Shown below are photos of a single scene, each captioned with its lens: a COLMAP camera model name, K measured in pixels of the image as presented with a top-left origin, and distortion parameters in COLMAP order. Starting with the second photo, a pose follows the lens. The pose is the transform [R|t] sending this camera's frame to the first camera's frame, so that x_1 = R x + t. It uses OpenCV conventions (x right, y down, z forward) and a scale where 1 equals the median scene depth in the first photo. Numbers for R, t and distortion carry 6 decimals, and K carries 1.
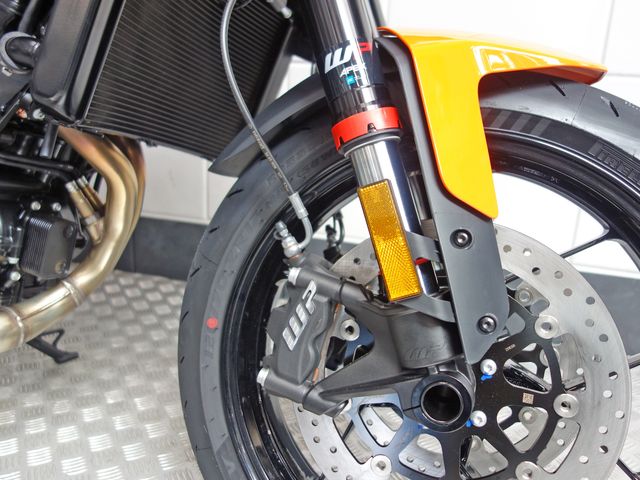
lens RADIAL K [[566.7, 0, 320.0], [0, 566.7, 240.0], [0, 0, 1]] dist [0.008062, -0.011089]
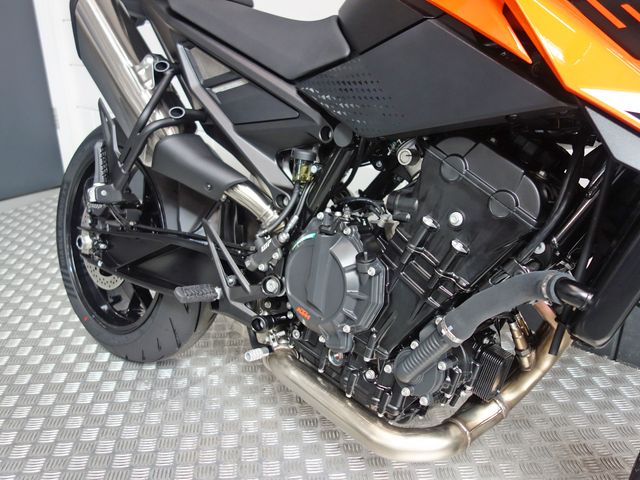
lens RADIAL K [[566.7, 0, 320.0], [0, 566.7, 240.0], [0, 0, 1]] dist [0.008062, -0.011089]
pose [[0.921821, 0.104131, -0.373368, -0.388671], [-0.067245, 0.991595, 0.110529, -0.368297], [0.381739, -0.076781, 0.921075, -0.211395]]
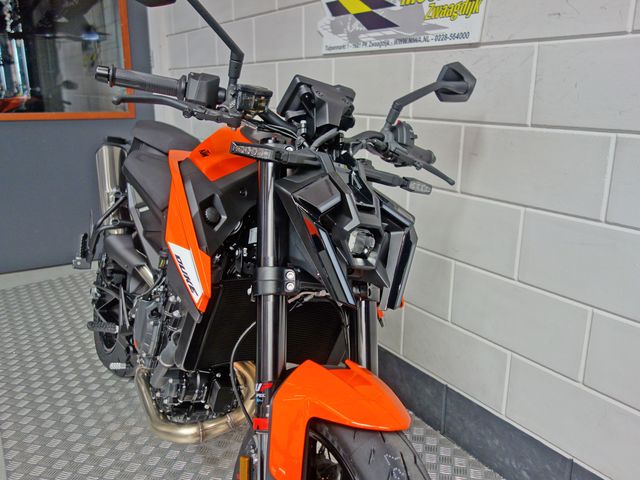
lens RADIAL K [[566.7, 0, 320.0], [0, 566.7, 240.0], [0, 0, 1]] dist [0.008062, -0.011089]
pose [[0.754997, 0.129934, -0.642726, 0.954935], [-0.156220, 0.987590, 0.016144, -0.598491], [0.636848, 0.088218, 0.765926, -0.332486]]
